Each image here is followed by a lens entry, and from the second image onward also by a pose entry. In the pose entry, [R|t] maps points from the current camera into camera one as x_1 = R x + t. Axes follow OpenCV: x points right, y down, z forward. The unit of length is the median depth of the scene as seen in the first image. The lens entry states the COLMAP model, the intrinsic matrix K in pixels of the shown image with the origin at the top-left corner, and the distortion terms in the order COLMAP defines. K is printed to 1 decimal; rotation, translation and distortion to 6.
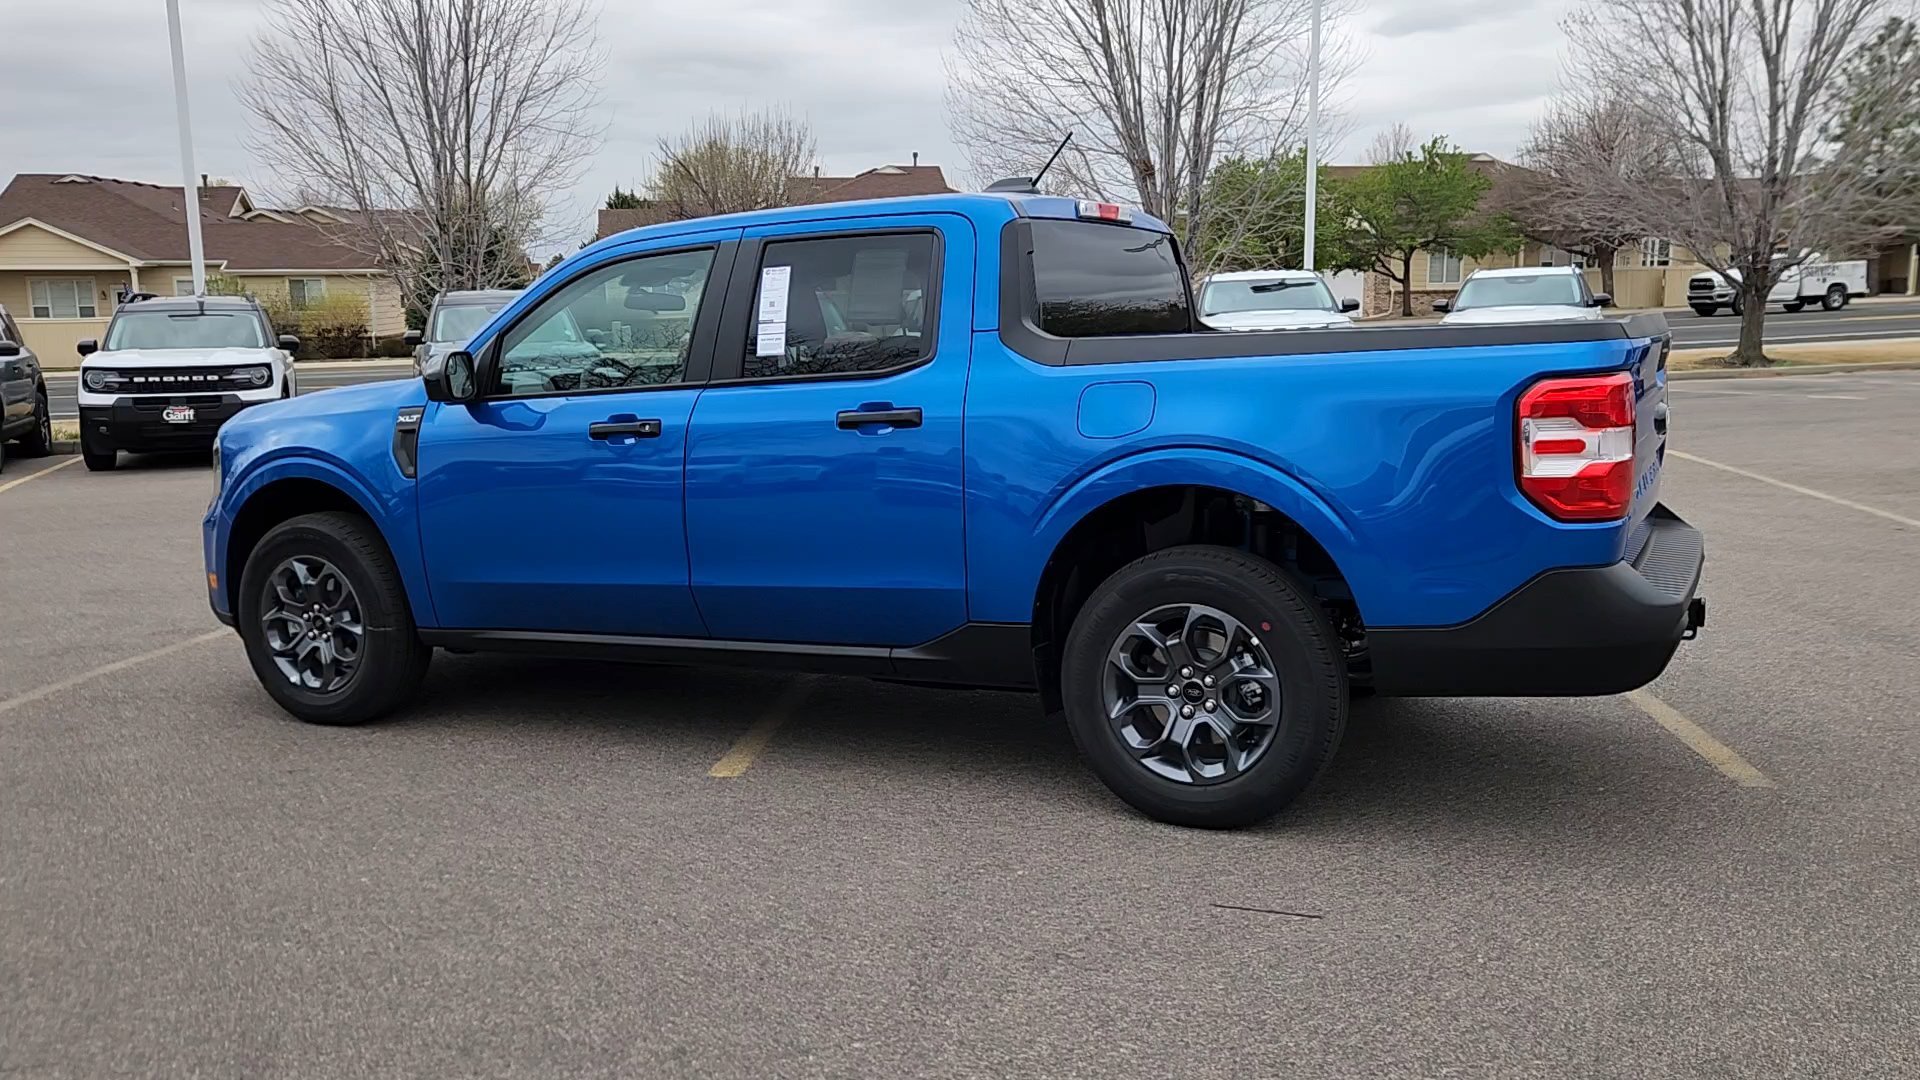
lens RADIAL K [[1613.7, 0, 948.3], [0, 1613.7, 548.4], [0, 0, 1]] dist [0.042010, -0.037452]
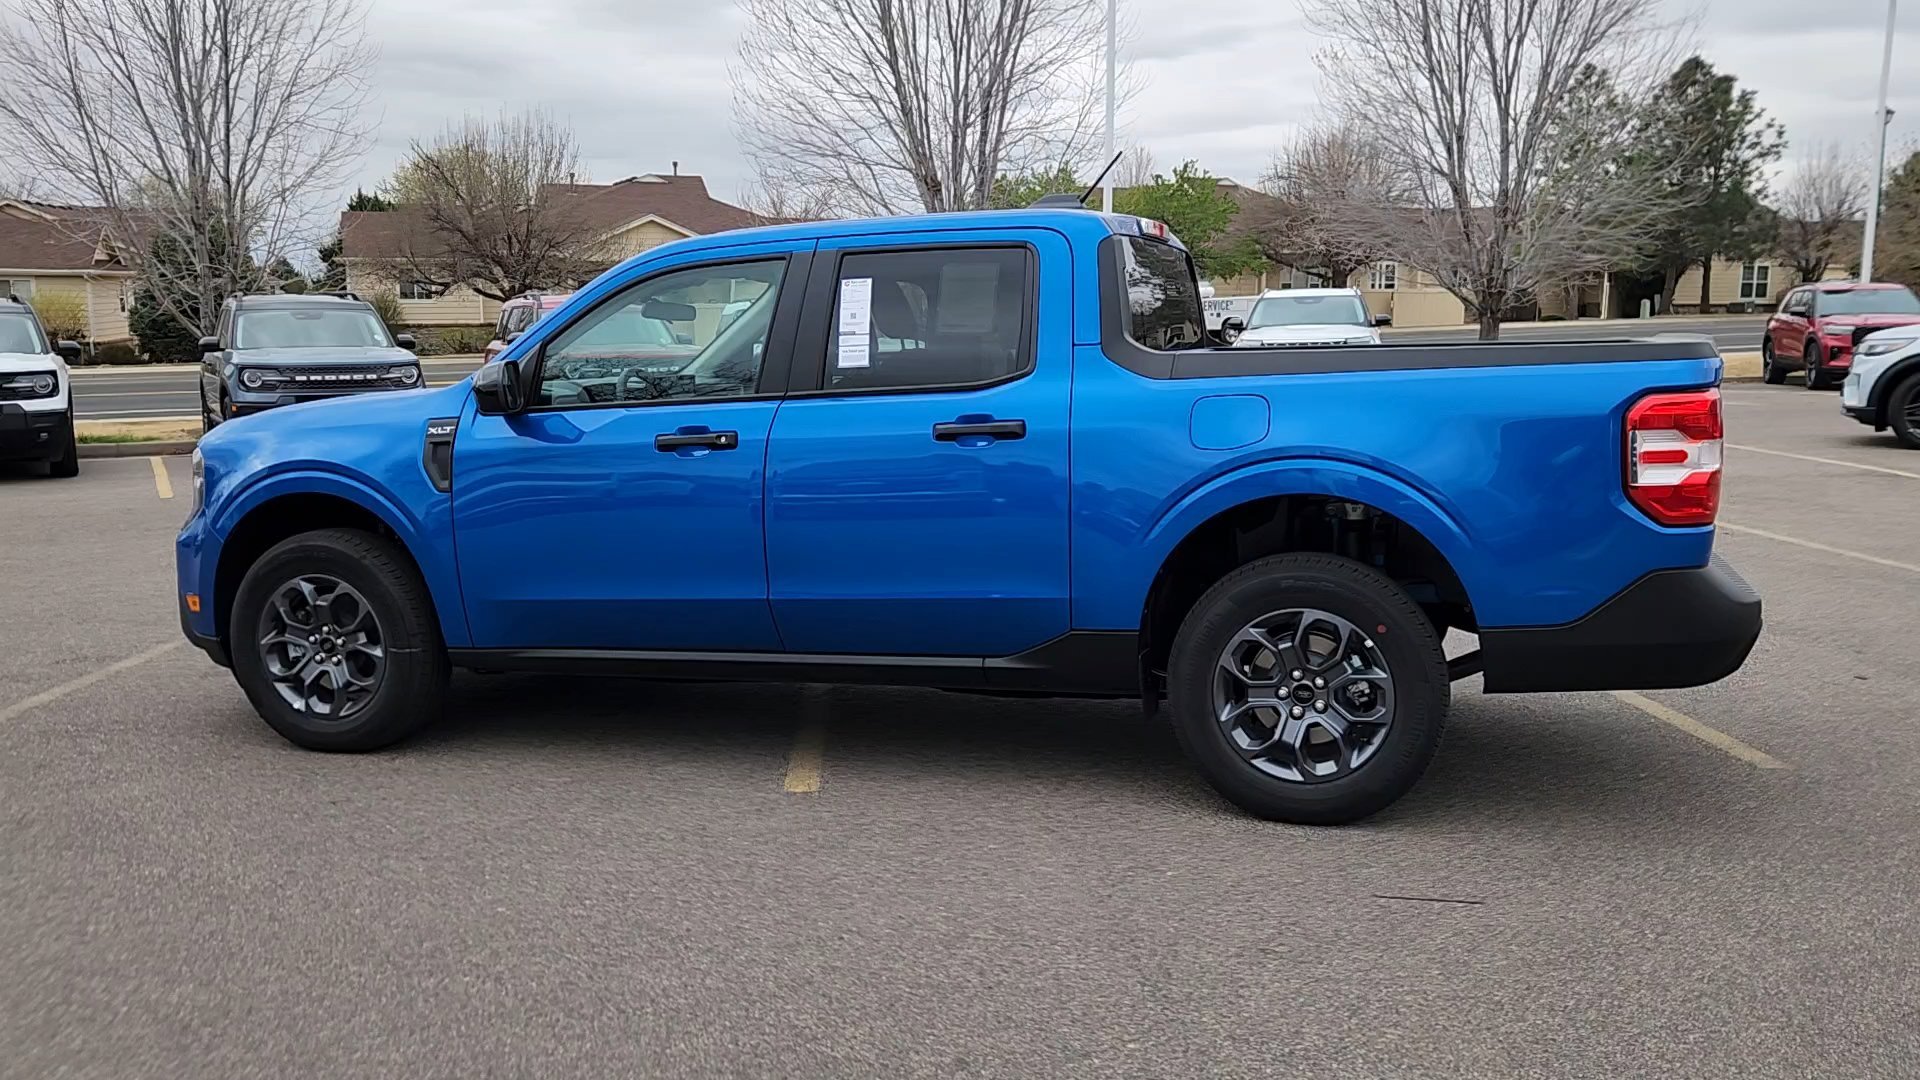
lens RADIAL K [[1613.7, 0, 948.3], [0, 1613.7, 548.4], [0, 0, 1]] dist [0.042010, -0.037452]
pose [[0.987559, -0.010535, 0.156895, -0.177980], [0.011761, 0.999907, -0.006889, -0.000006], [-0.156808, 0.008648, 0.987591, 0.006073]]
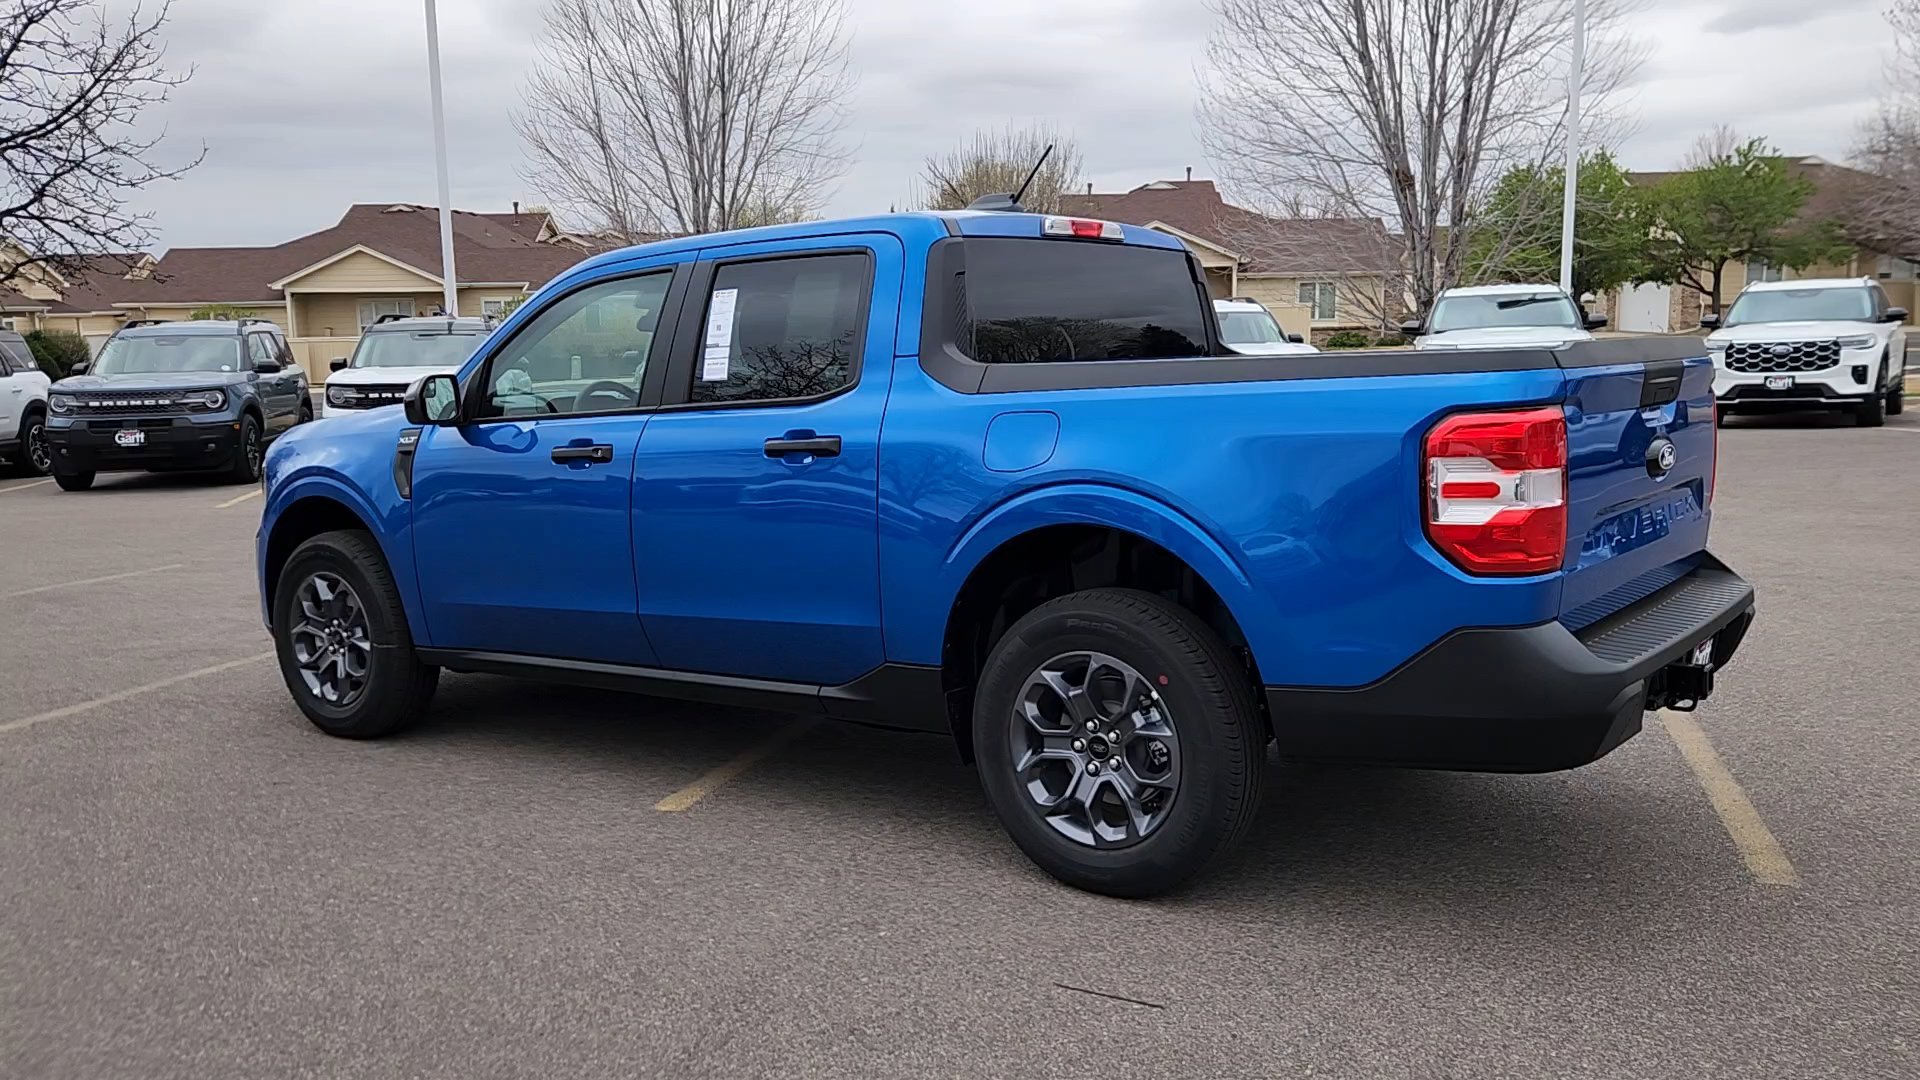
lens RADIAL K [[1613.7, 0, 948.3], [0, 1613.7, 548.4], [0, 0, 1]] dist [0.042010, -0.037452]
pose [[0.984378, 0.022230, -0.174656, 0.170366], [-0.023965, 0.999682, -0.007833, -0.011760], [0.174427, 0.011897, 0.984598, 0.056376]]
